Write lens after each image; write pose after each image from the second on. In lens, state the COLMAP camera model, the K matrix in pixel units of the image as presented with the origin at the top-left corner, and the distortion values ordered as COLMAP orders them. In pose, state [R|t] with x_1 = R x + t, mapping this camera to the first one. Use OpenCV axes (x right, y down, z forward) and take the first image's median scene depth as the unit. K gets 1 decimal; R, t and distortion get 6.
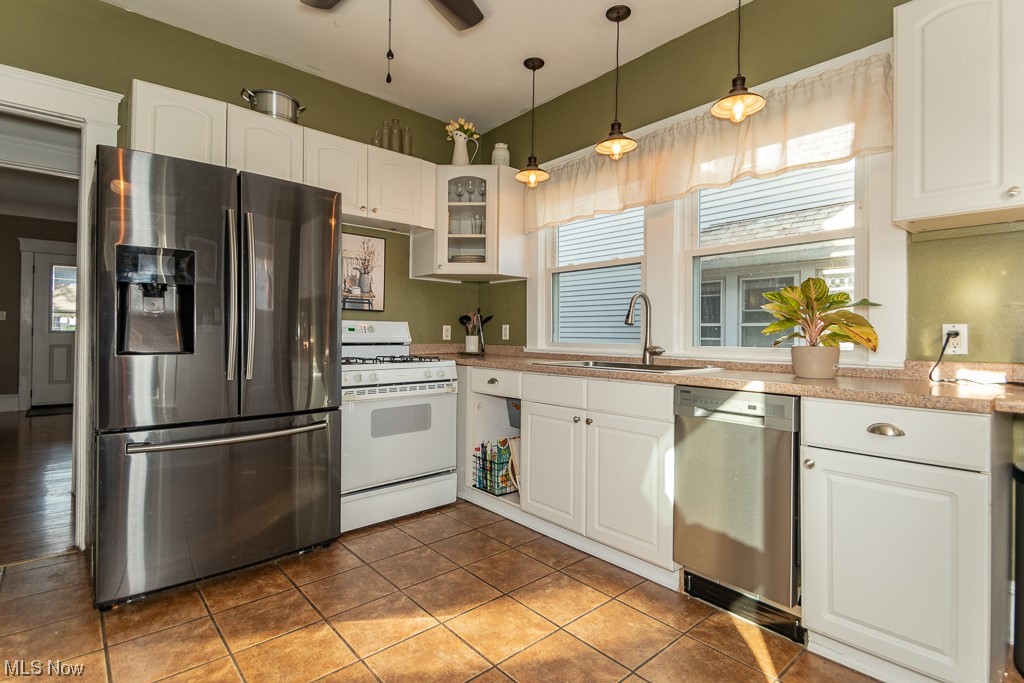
lens RADIAL K [[486.5, 0, 512.6], [0, 486.5, 330.6], [0, 0, 1]] dist [0.056059, -0.029636]
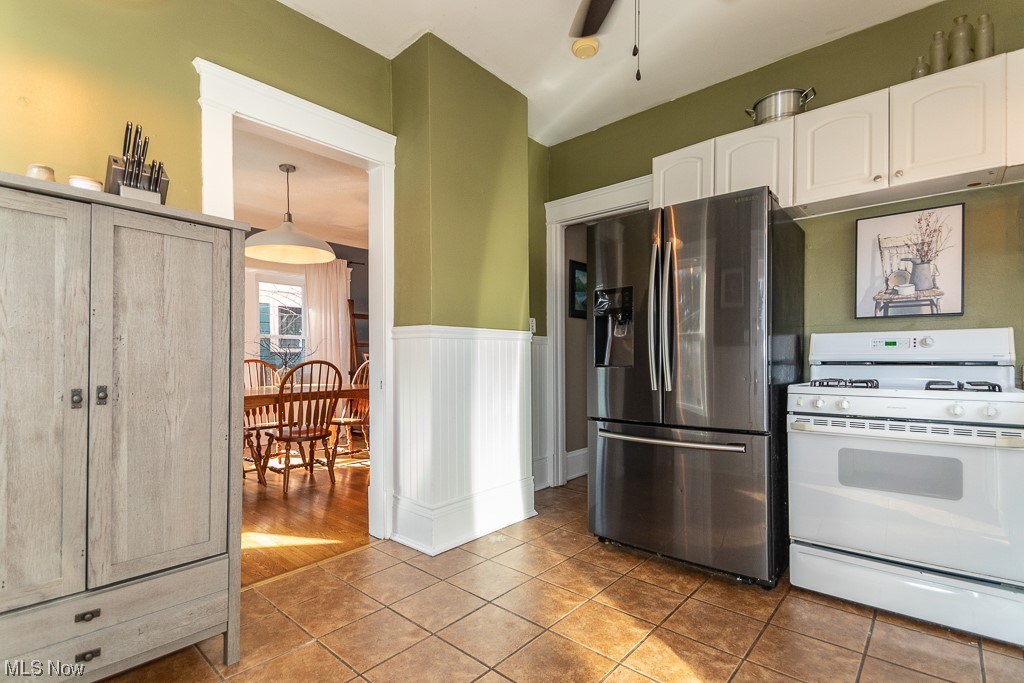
lens RADIAL K [[493.9, 0, 508.2], [0, 493.9, 362.2], [0, 0, 1]] dist [0.000725, -0.000554]
pose [[0.112209, -0.002229, -0.993682, 0.412567], [0.009112, 0.999958, -0.001214, 0.025661], [0.993643, -0.008918, 0.112224, 0.403075]]
